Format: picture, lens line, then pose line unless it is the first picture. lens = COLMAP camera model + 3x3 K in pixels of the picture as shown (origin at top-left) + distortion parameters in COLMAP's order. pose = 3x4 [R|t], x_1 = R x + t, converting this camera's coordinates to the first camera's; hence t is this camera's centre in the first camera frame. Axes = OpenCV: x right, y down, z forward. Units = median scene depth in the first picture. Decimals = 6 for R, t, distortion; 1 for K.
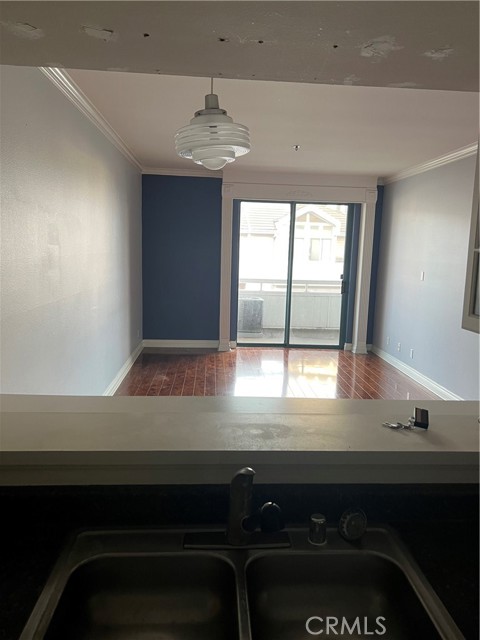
lens RADIAL K [[479.6, 0, 240.0], [0, 479.6, 320.0], [0, 0, 1]] dist [0.005731, -0.005905]
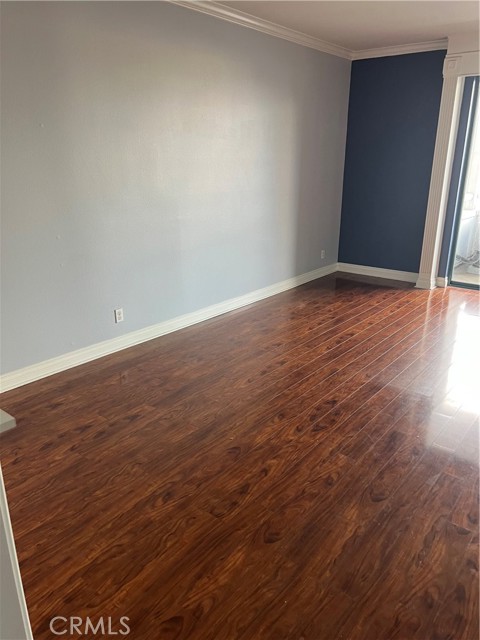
lens RADIAL K [[479.6, 0, 240.0], [0, 479.6, 320.0], [0, 0, 1]] dist [0.005731, -0.005905]
pose [[0.733727, 0.191617, -0.651864, 0.261455], [-0.080036, 0.977104, 0.197134, -0.014837], [0.674713, -0.092470, 0.732264, 0.209718]]
